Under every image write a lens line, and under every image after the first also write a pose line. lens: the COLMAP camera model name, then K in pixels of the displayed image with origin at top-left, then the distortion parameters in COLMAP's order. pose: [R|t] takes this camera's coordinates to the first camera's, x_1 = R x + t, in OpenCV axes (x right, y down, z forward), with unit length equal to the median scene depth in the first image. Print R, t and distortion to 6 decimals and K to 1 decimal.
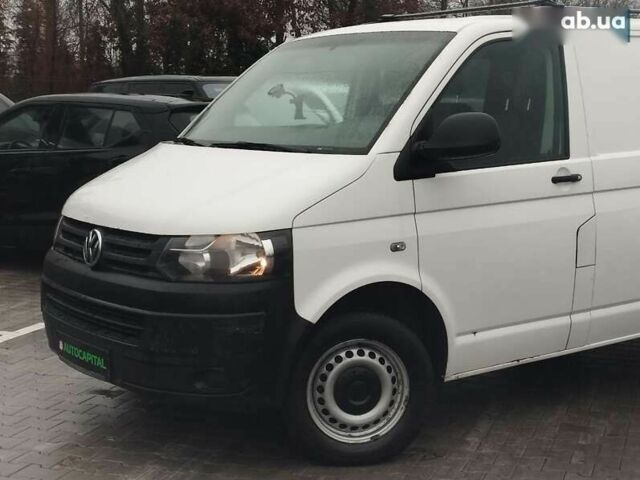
lens RADIAL K [[1062.8, 0, 320.0], [0, 1062.8, 240.0], [0, 0, 1]] dist [0.083004, -0.028129]
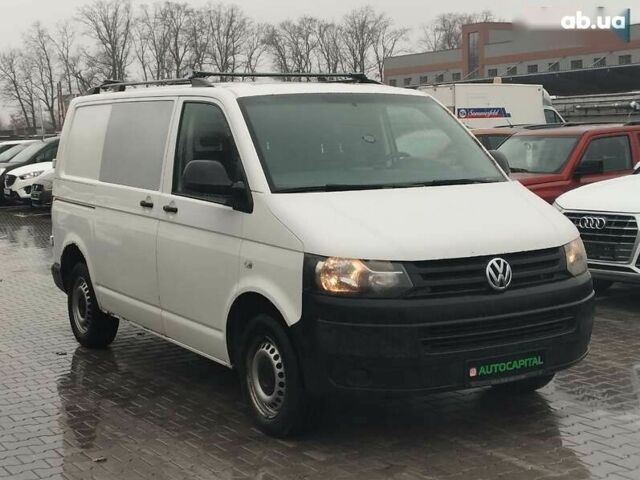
lens RADIAL K [[1062.8, 0, 320.0], [0, 1062.8, 240.0], [0, 0, 1]] dist [0.083004, -0.028129]
pose [[0.091292, -0.106727, 0.990088, -1.408192], [0.148198, 0.984625, 0.092474, -0.169699], [-0.984735, 0.138287, 0.105705, 1.082616]]
